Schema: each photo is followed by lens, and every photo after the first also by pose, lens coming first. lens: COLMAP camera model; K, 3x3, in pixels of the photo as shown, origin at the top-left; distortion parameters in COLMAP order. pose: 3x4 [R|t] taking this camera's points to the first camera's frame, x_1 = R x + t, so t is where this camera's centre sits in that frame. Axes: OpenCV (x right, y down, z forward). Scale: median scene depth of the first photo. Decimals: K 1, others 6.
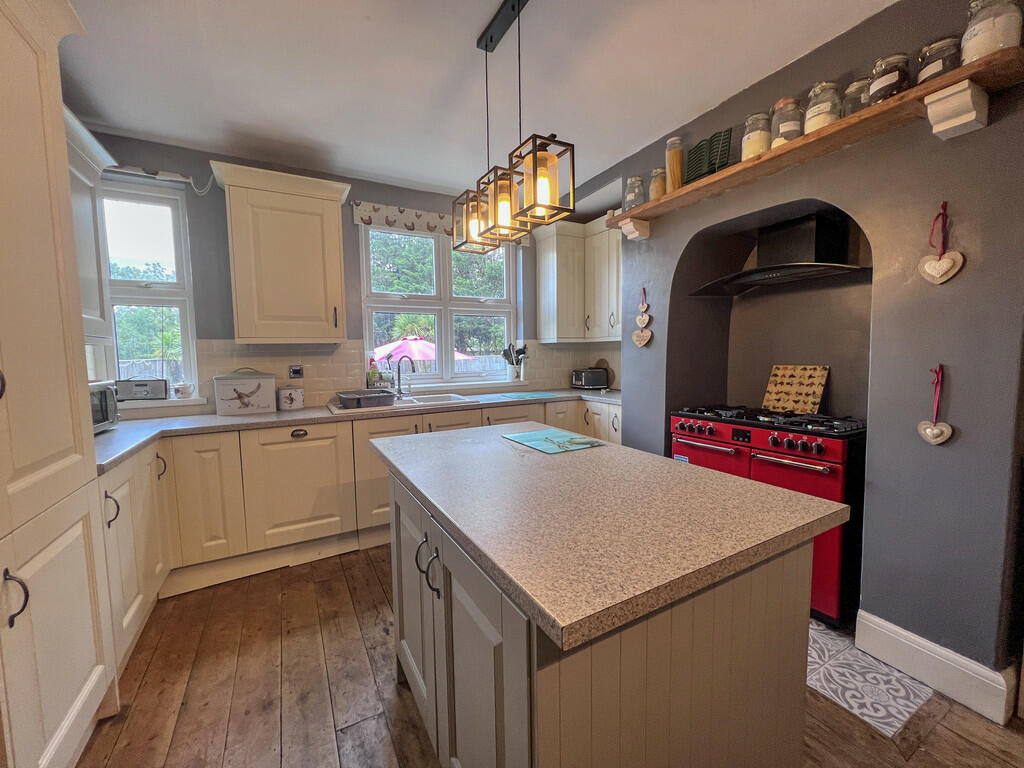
lens RADIAL K [[407.4, 0, 510.6], [0, 407.4, 385.0], [0, 0, 1]] dist [-0.002697, -0.000167]
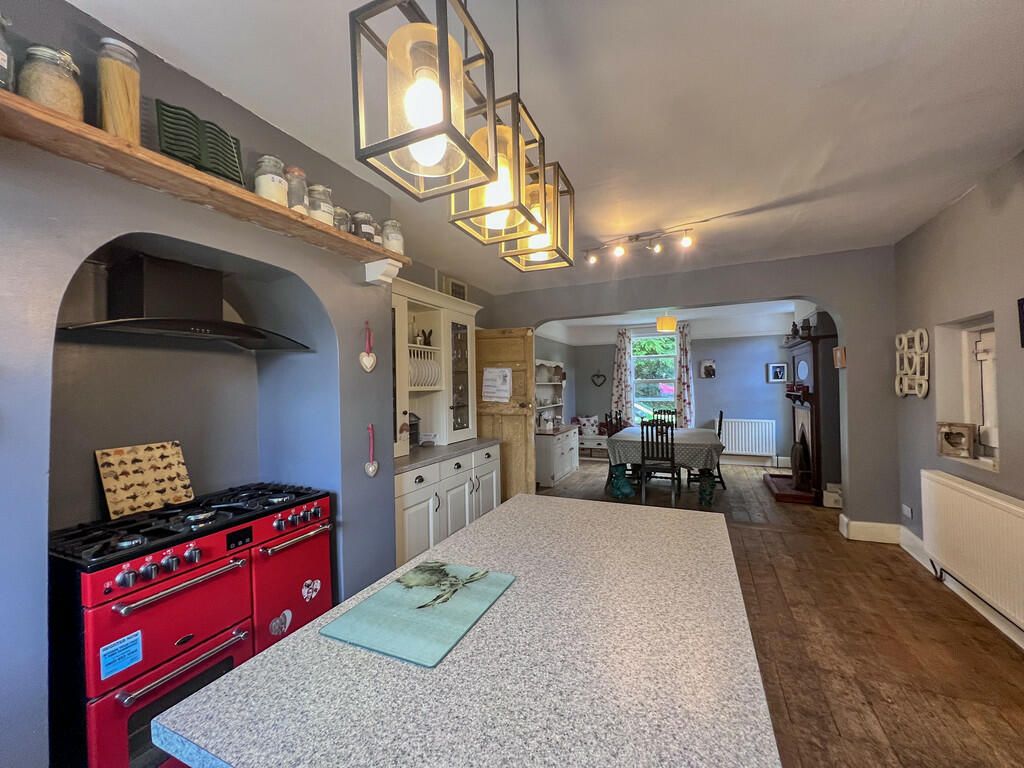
lens RADIAL K [[407.4, 0, 510.9], [0, 407.4, 382.6], [0, 0, 1]] dist [-0.002697, -0.000167]
pose [[-0.592410, 0.038392, 0.804721, -0.316482], [0.096237, 0.995084, 0.023373, -0.120078], [-0.799868, 0.091290, -0.593193, 0.932551]]
